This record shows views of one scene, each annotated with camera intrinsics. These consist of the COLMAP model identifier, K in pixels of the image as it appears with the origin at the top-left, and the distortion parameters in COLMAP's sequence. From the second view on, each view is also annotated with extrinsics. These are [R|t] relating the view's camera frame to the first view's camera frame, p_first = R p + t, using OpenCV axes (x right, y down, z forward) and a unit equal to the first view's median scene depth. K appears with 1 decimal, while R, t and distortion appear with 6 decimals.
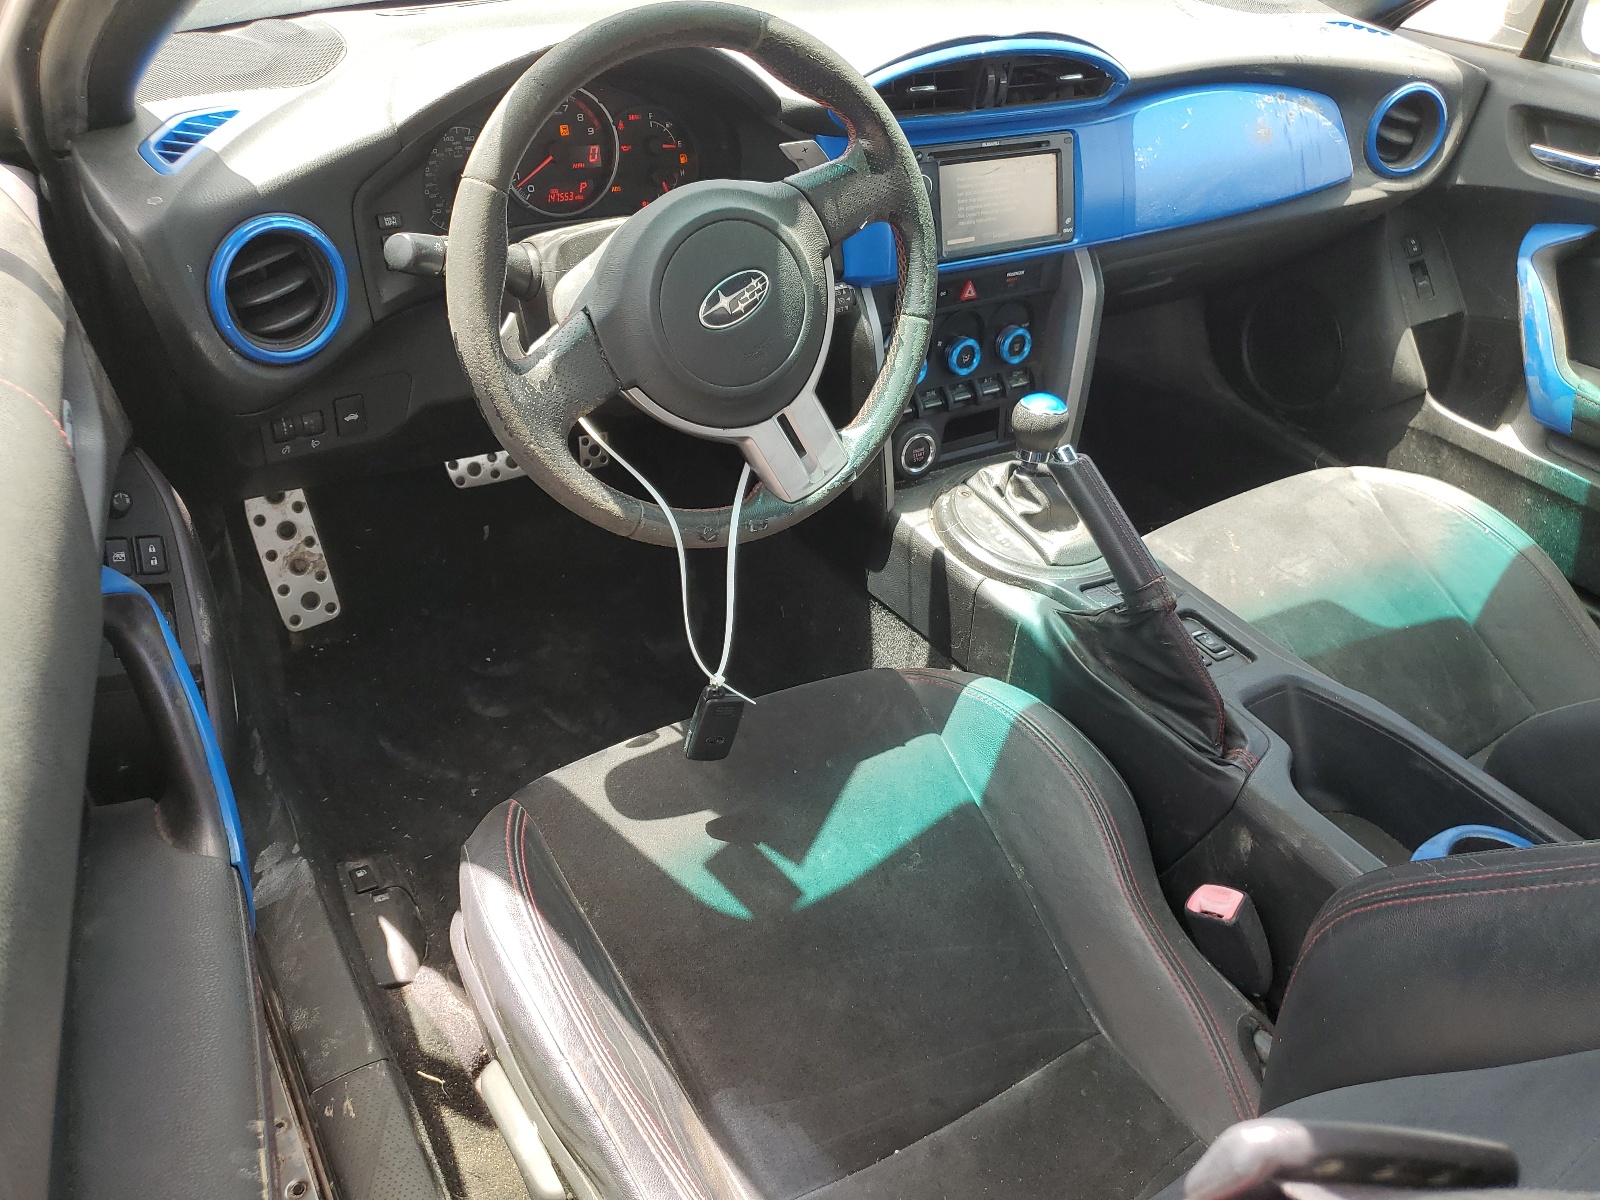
lens RADIAL K [[1220.7, 0, 800.0], [0, 1220.7, 603.9], [0, 0, 1]] dist [0.000924, 0.002093]
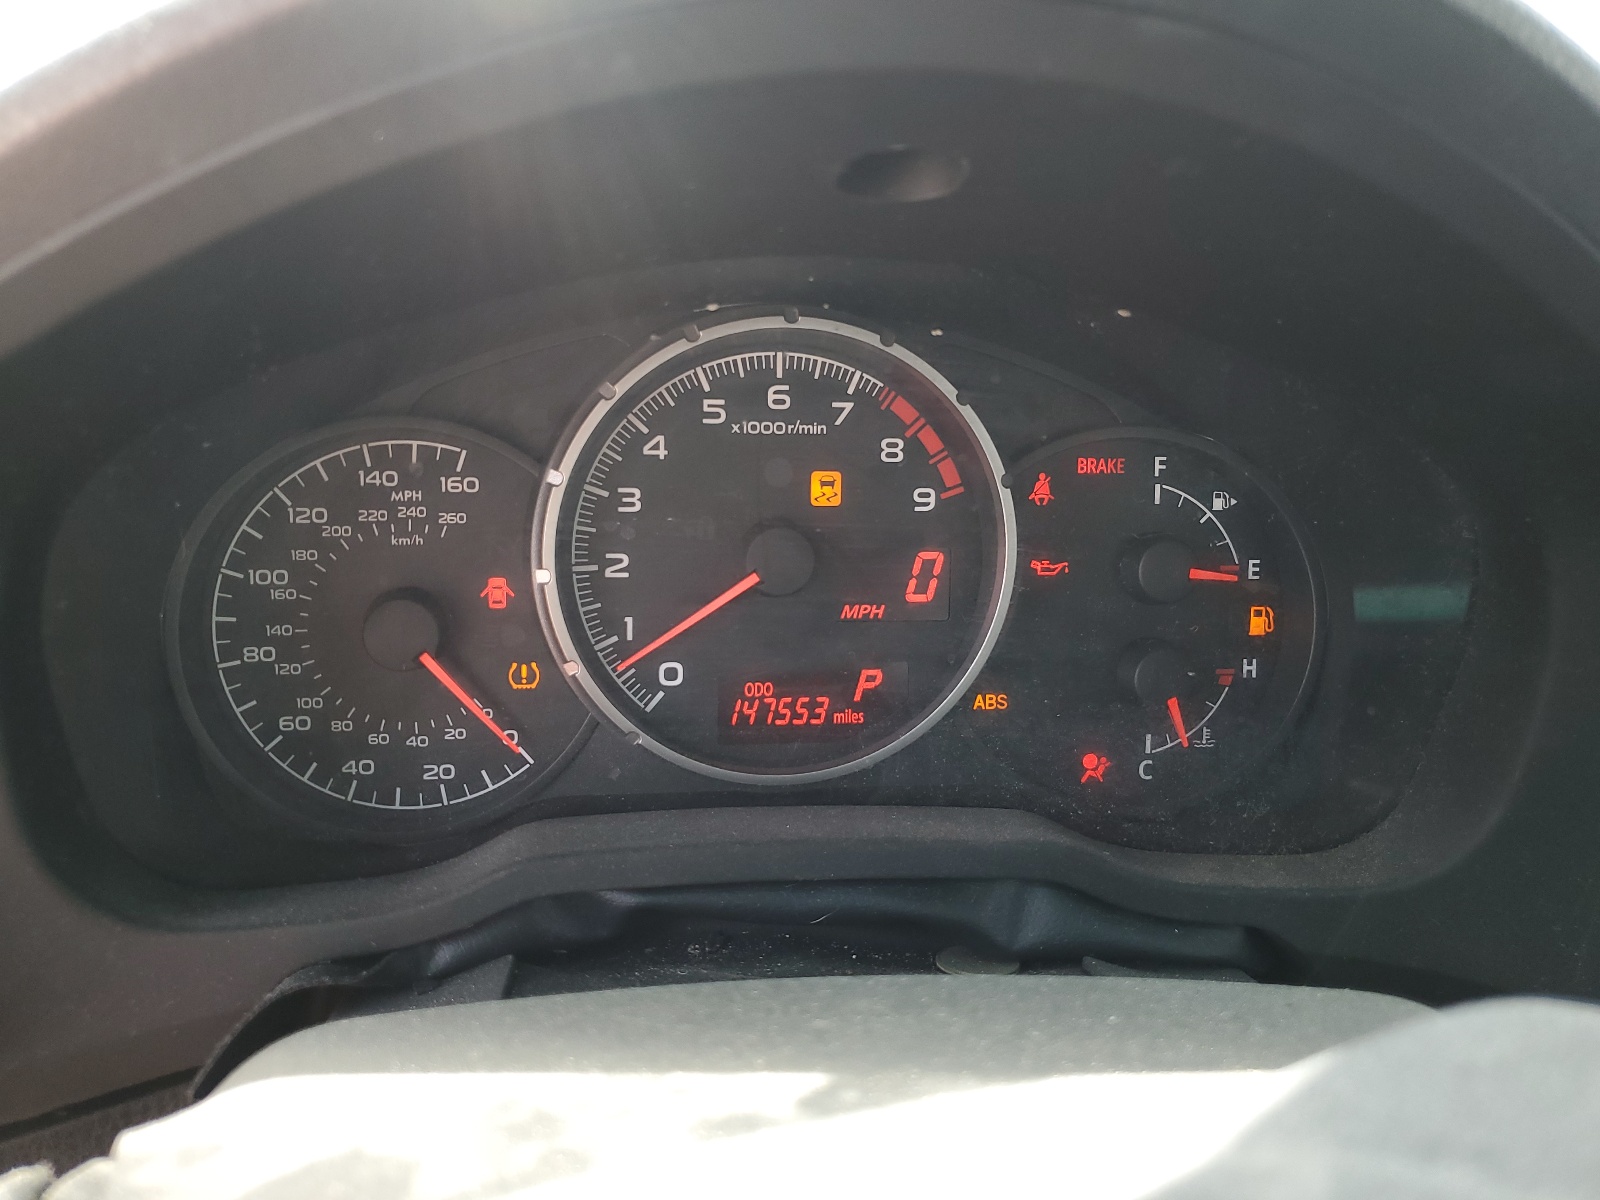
lens RADIAL K [[1220.7, 0, 802.0], [0, 1220.7, 601.7], [0, 0, 1]] dist [0.000924, 0.002093]
pose [[0.906175, 0.114430, -0.407127, -0.080870], [-0.225963, 0.944765, -0.237401, -0.291601], [0.357474, 0.307122, 0.881980, 0.748877]]
